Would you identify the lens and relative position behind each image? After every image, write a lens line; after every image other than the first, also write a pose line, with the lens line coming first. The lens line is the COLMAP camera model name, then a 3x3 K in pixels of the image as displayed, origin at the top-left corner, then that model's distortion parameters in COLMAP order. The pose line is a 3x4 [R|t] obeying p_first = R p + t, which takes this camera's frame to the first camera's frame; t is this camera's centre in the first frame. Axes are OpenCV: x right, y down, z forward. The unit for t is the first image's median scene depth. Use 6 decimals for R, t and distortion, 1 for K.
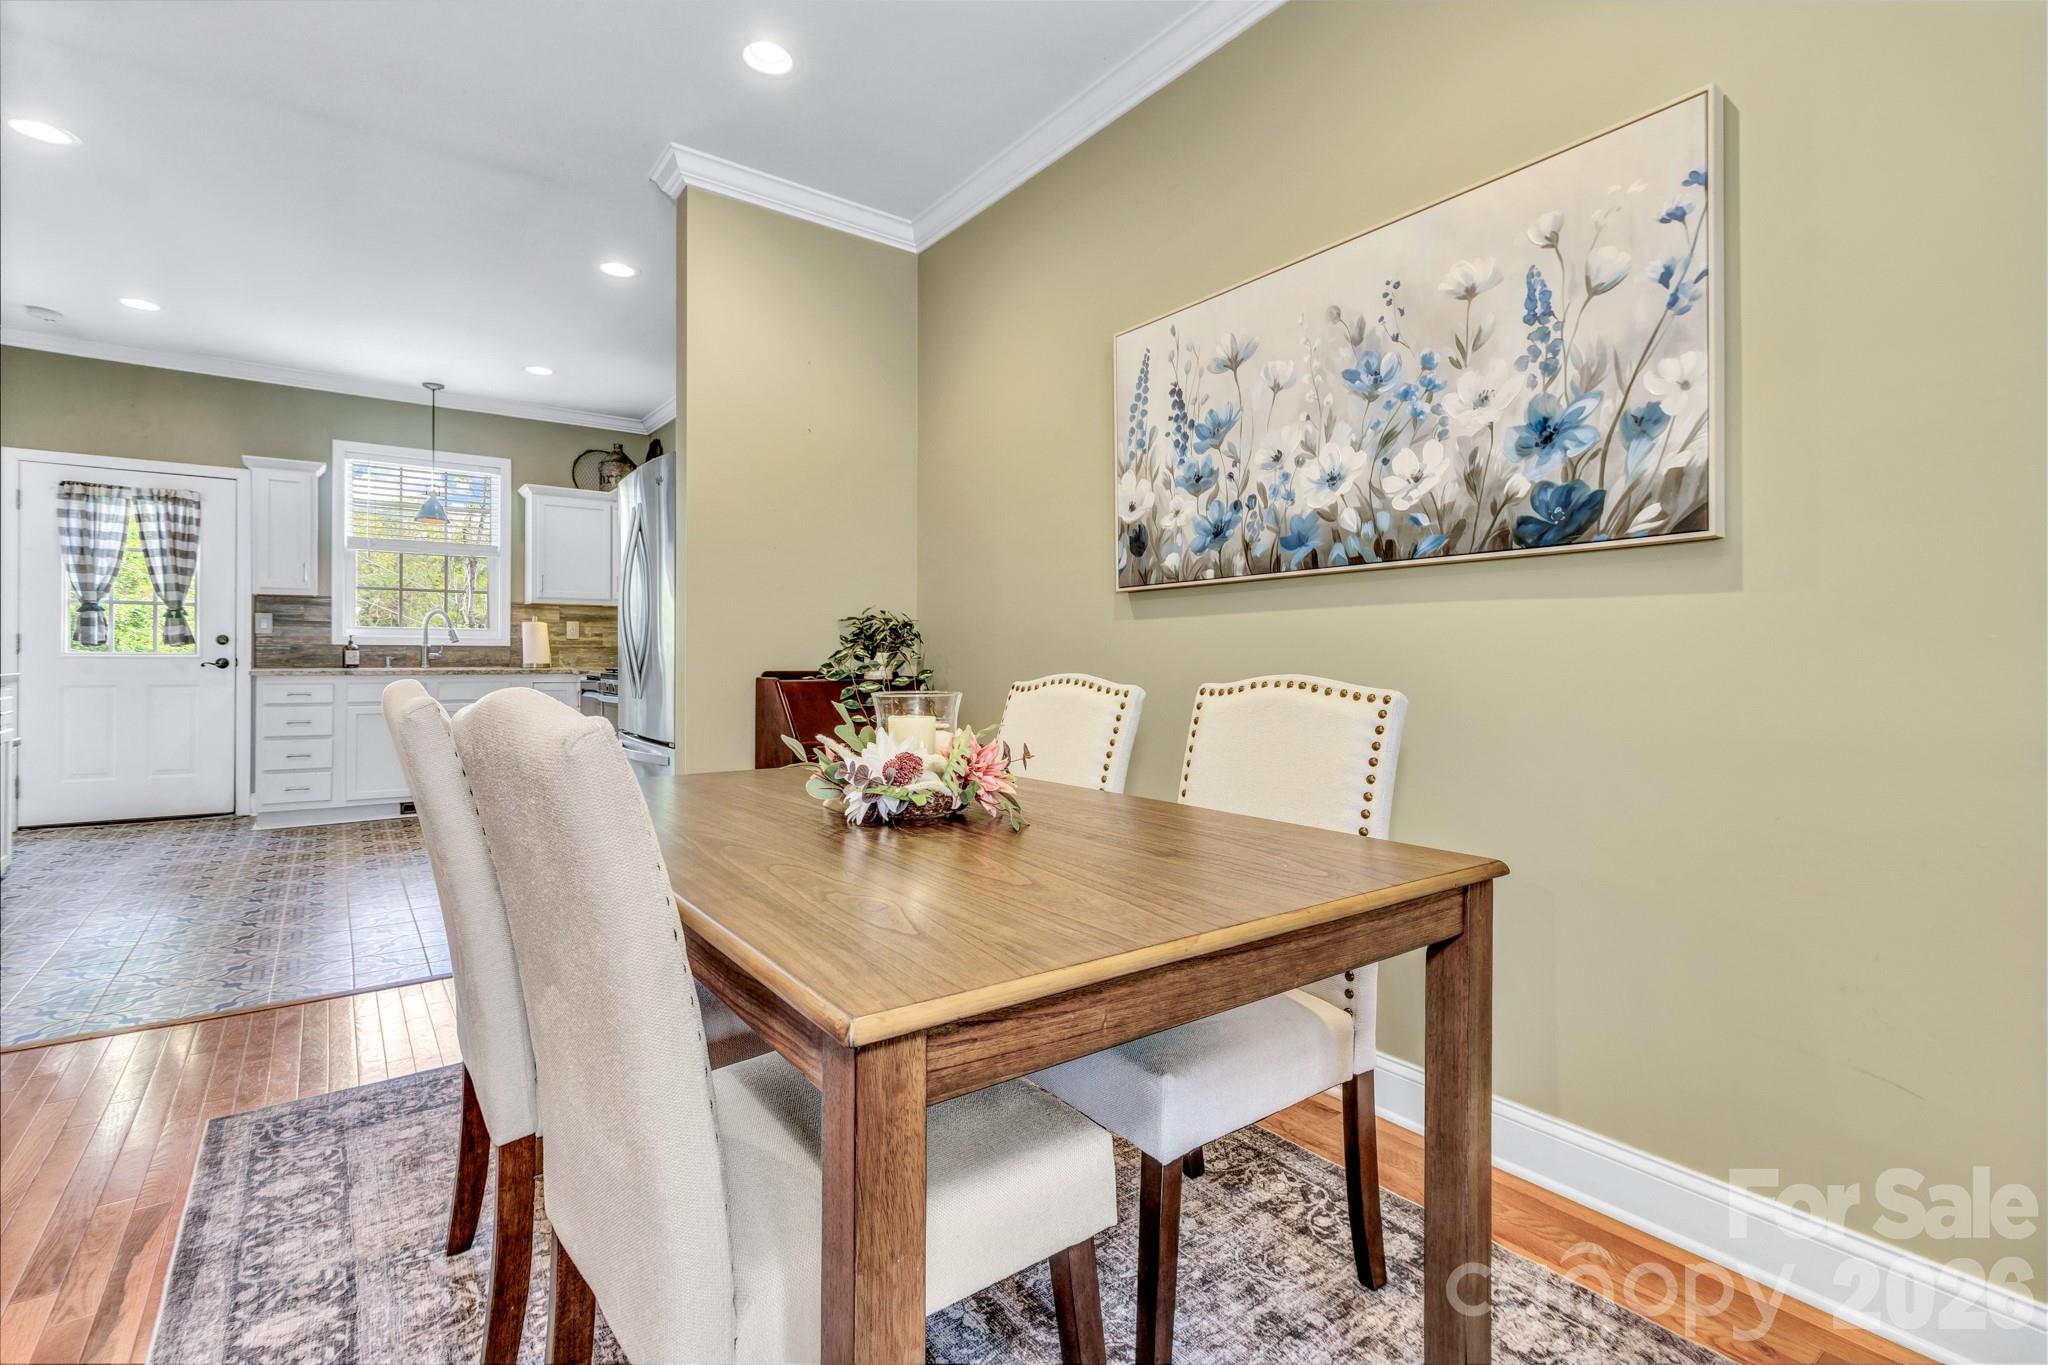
lens RADIAL K [[962.0, 0, 1044.6], [0, 962.0, 660.6], [0, 0, 1]] dist [0.006777, 0.001435]
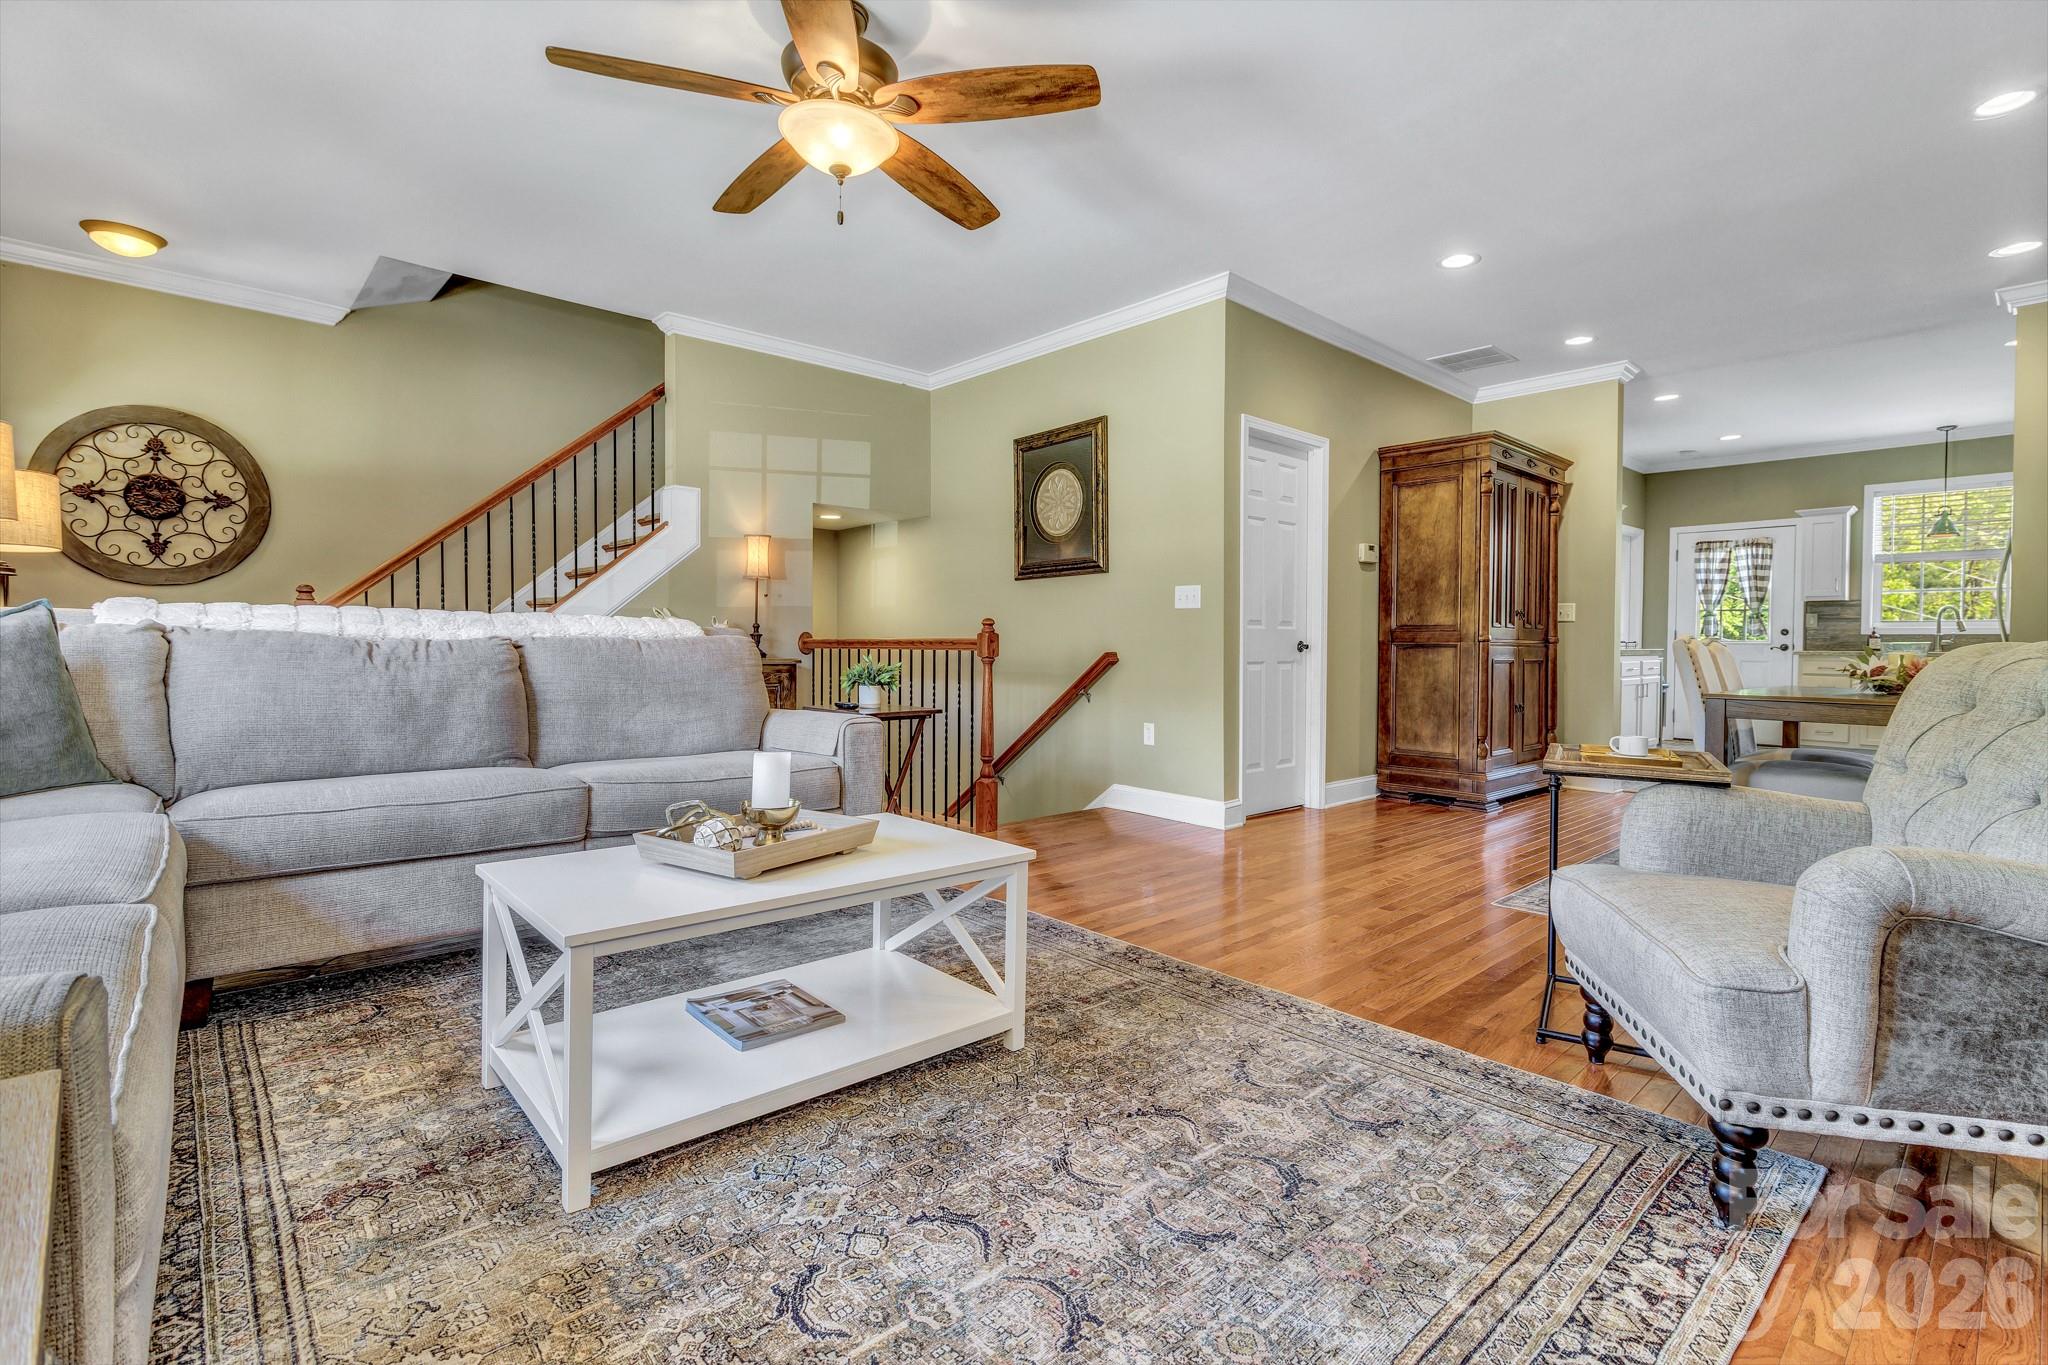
lens RADIAL K [[962.0, 0, 1022.4], [0, 962.0, 650.1], [0, 0, 1]] dist [0.006777, 0.001435]
pose [[0.118771, -0.003714, -0.992915, 1.116944], [-0.007557, 0.999961, -0.004644, 0.049046], [0.992893, 0.008055, 0.118738, -0.800139]]
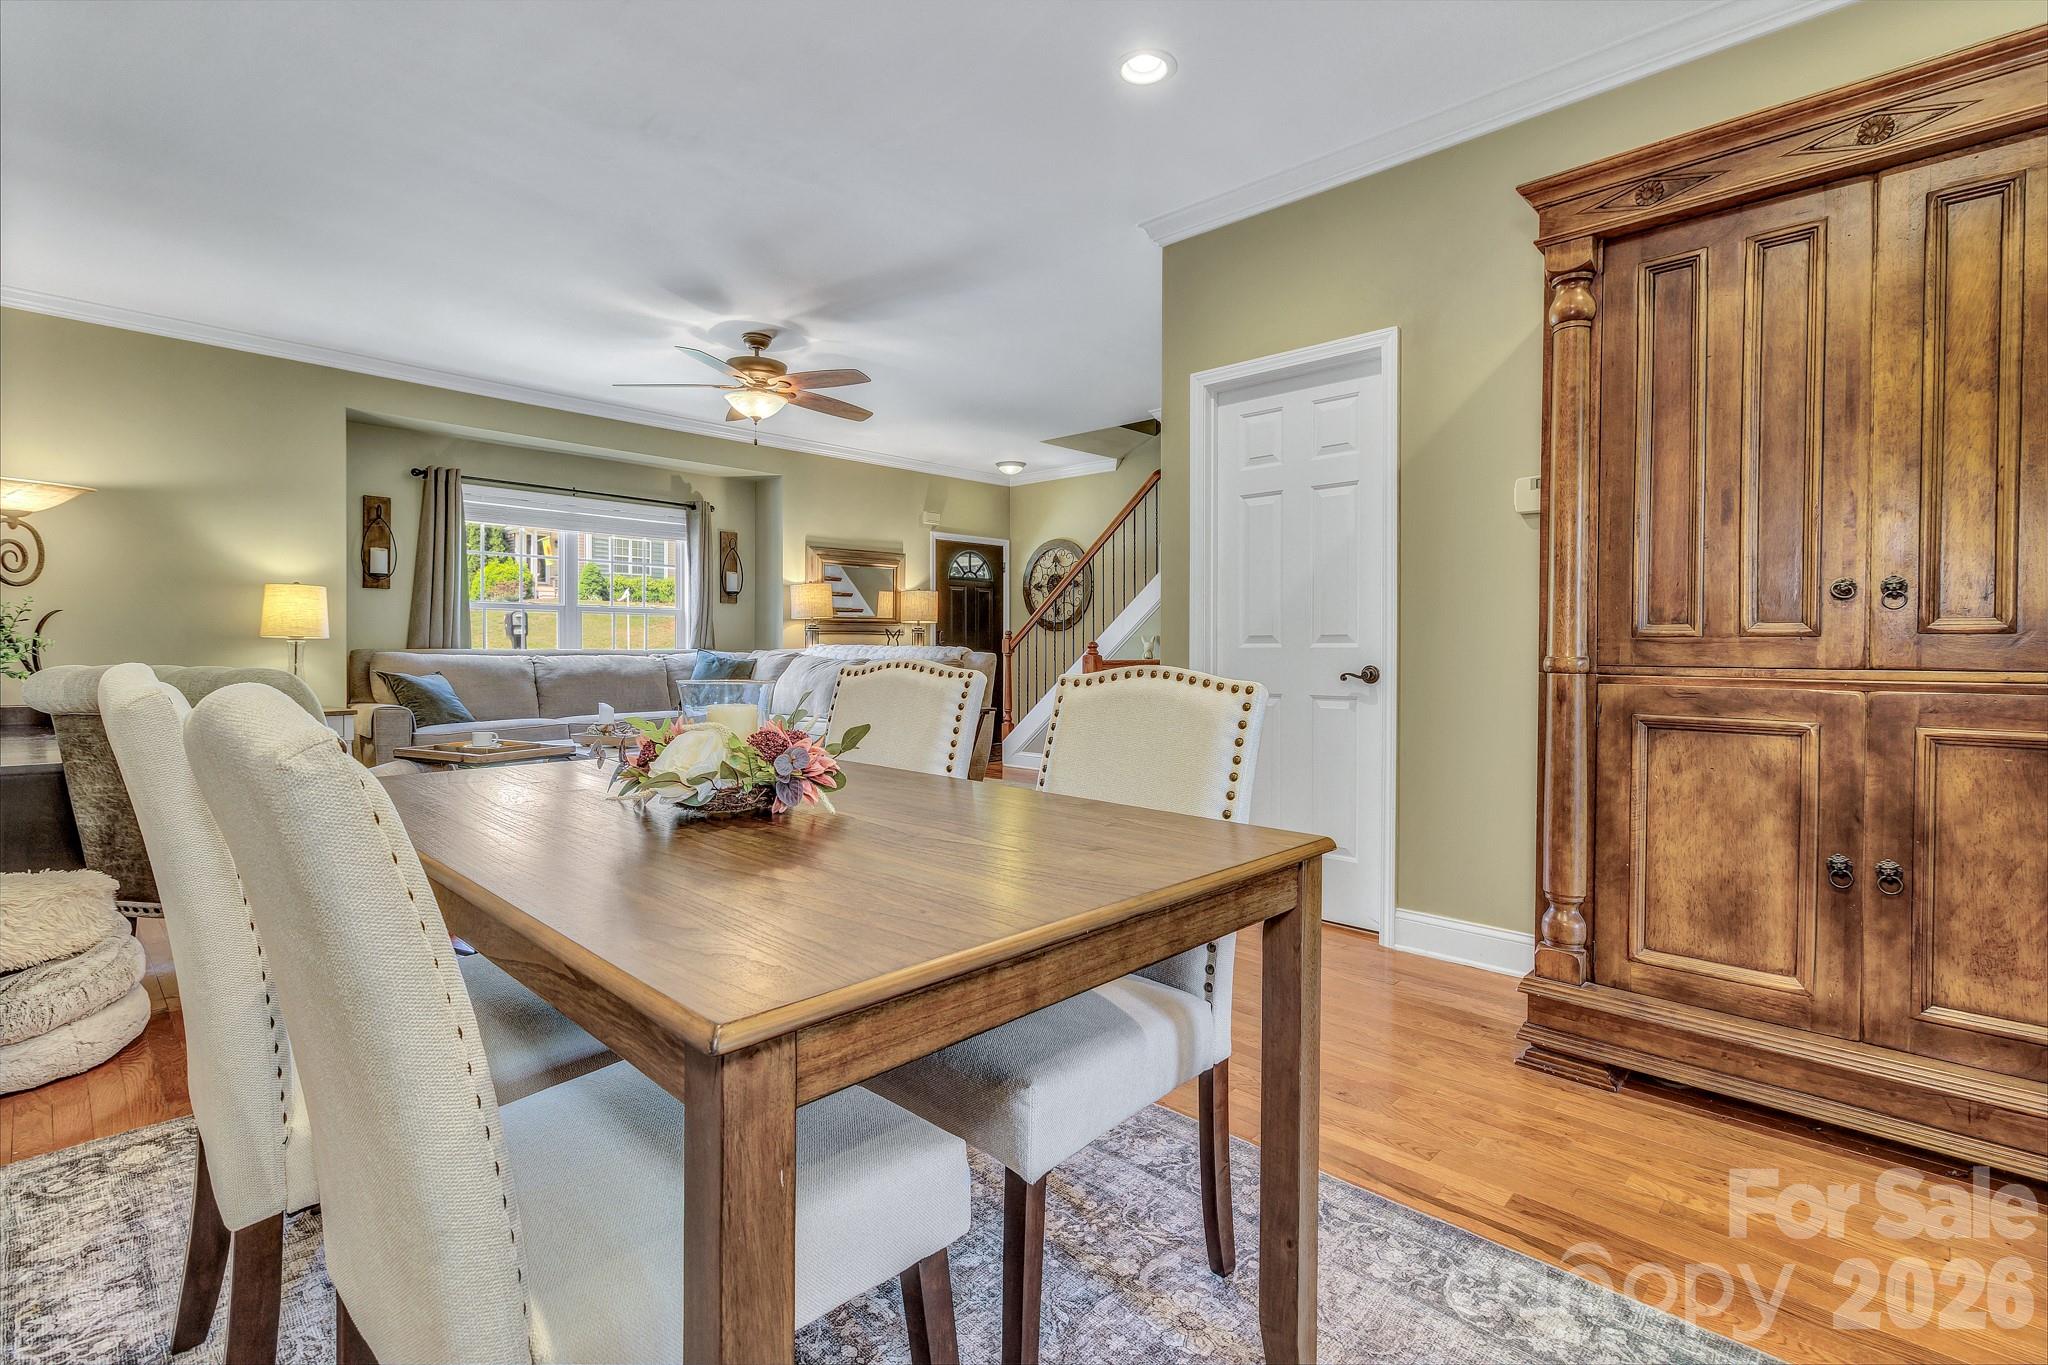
lens RADIAL K [[962.0, 0, 1041.2], [0, 962.0, 655.6], [0, 0, 1]] dist [0.006777, 0.001435]
pose [[-0.985446, -0.012560, -0.169524, -0.178350], [-0.013971, 0.999877, 0.007133, -0.000262], [0.169414, 0.009398, -0.985500, 1.185611]]
